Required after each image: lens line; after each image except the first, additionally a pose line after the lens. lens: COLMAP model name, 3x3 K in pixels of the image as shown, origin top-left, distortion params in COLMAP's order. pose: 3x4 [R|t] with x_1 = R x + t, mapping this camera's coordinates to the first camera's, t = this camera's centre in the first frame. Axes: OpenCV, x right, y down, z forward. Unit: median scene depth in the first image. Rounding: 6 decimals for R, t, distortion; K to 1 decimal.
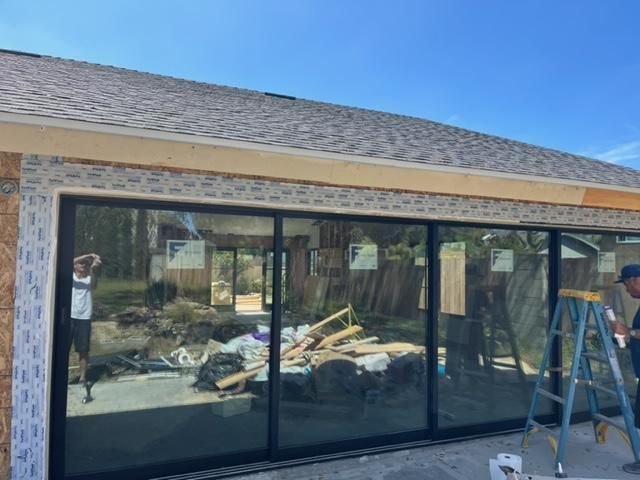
lens RADIAL K [[485.2, 0, 316.1], [0, 485.2, 240.6], [0, 0, 1]] dist [0.085572, -0.107846]
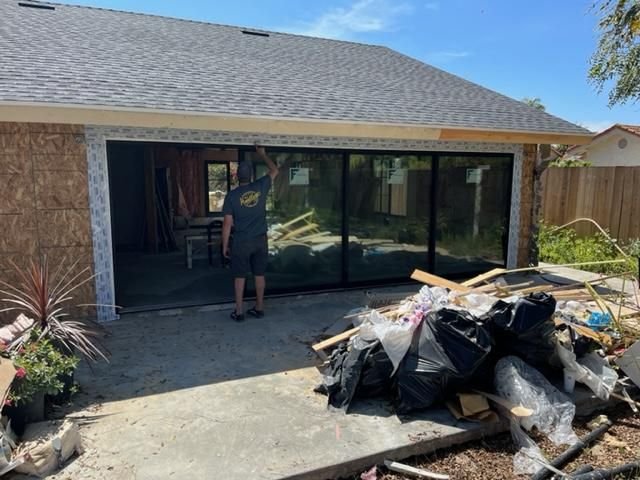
lens RADIAL K [[473.4, 0, 320.0], [0, 473.4, 240.0], [0, 0, 1]] dist [0.084147, -0.104555]
pose [[0.999884, -0.011536, 0.009978, 0.149614], [0.009441, 0.981902, 0.189155, -0.053477], [-0.011980, -0.189039, 0.981896, -0.546000]]
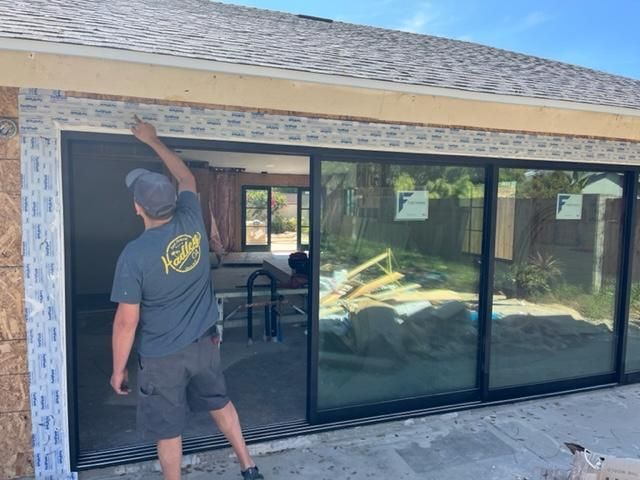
lens RADIAL K [[485.4, 0, 324.9], [0, 485.4, 241.2], [0, 0, 1]] dist [0.081885, -0.109862]
pose [[0.998627, 0.005527, -0.052090, -0.015804], [0.001373, 0.991317, 0.131490, -0.017805], [0.052364, -0.131381, 0.989948, 0.112526]]
